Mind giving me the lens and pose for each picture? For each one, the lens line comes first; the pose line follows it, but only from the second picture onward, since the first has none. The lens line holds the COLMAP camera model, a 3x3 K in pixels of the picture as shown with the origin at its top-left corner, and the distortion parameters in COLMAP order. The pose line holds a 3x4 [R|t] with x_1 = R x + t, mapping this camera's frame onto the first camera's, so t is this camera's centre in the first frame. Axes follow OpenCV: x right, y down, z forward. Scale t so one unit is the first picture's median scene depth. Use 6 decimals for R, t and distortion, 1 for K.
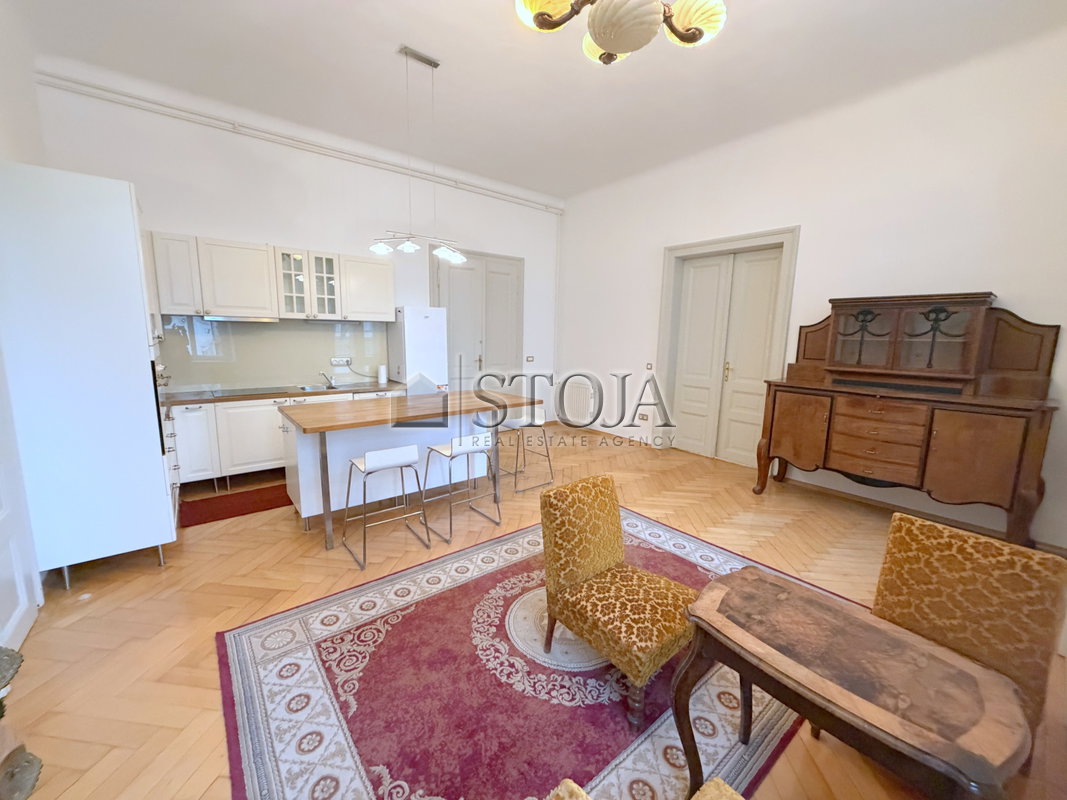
lens RADIAL K [[425.1, 0, 527.5], [0, 425.1, 401.5], [0, 0, 1]] dist [0.001774, -0.000394]
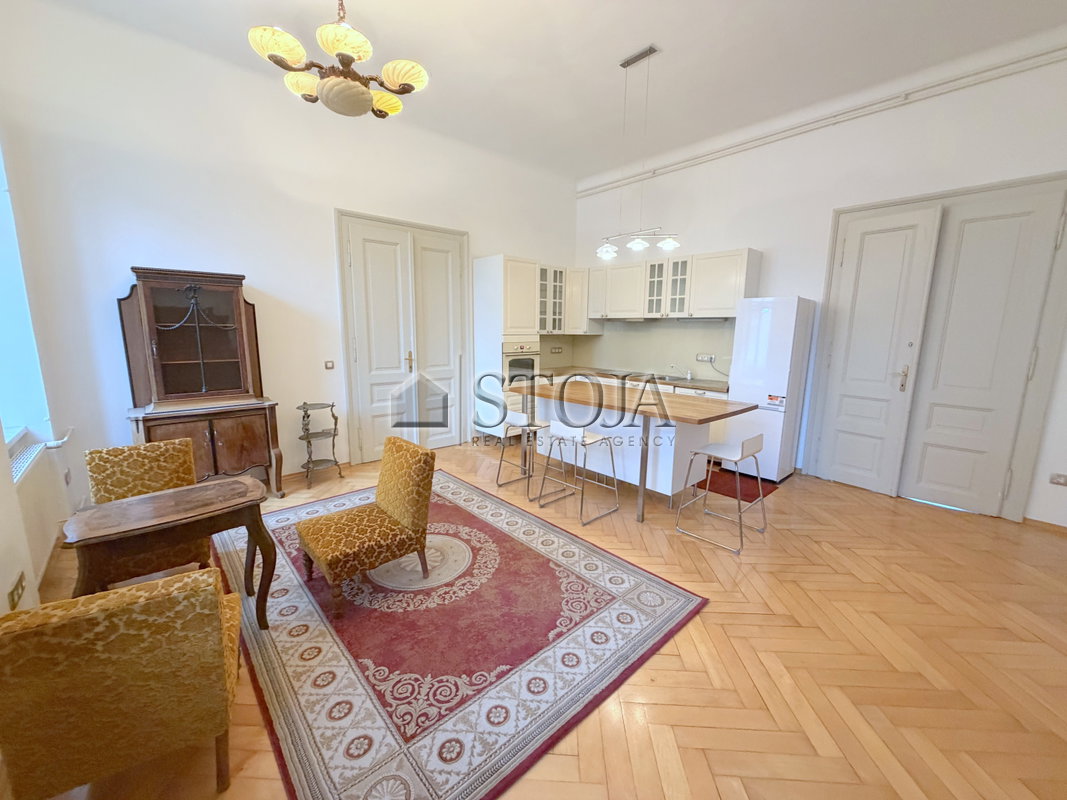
lens RADIAL K [[425.1, 0, 528.1], [0, 425.1, 397.1], [0, 0, 1]] dist [0.001774, -0.000394]
pose [[0.069234, 0.142621, -0.987353, 0.693710], [-0.178784, 0.975478, 0.128369, -0.073804], [0.981449, 0.167636, 0.093035, 0.629894]]
